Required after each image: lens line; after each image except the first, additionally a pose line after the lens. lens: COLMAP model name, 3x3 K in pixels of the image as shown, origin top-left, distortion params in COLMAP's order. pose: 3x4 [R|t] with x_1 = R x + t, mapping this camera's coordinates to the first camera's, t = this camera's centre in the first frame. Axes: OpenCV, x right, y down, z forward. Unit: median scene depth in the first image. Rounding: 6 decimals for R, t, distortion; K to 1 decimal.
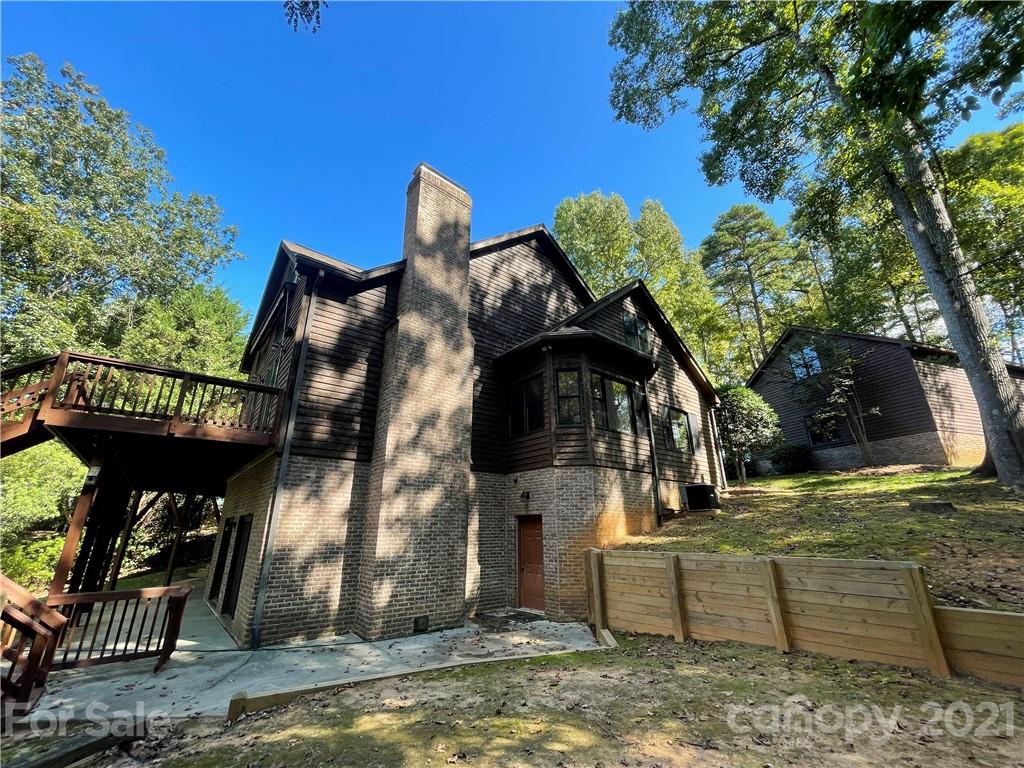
lens RADIAL K [[414.0, 0, 511.8], [0, 414.0, 383.6], [0, 0, 1]] dist [-0.003843, 0.001633]
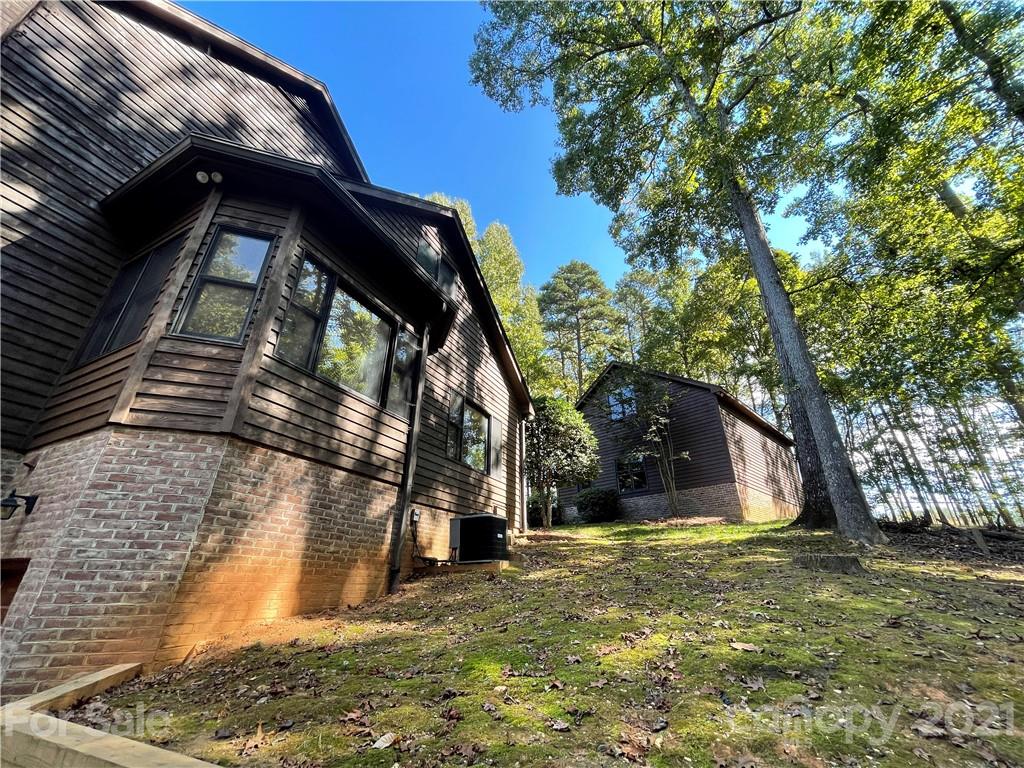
lens RADIAL K [[414.0, 0, 512.4], [0, 414.0, 379.6], [0, 0, 1]] dist [-0.003843, 0.001633]
pose [[0.909175, 0.191792, 0.369618, 0.211376], [-0.145911, 0.978072, -0.148608, 0.120722], [-0.390015, 0.081180, 0.917223, 0.383092]]
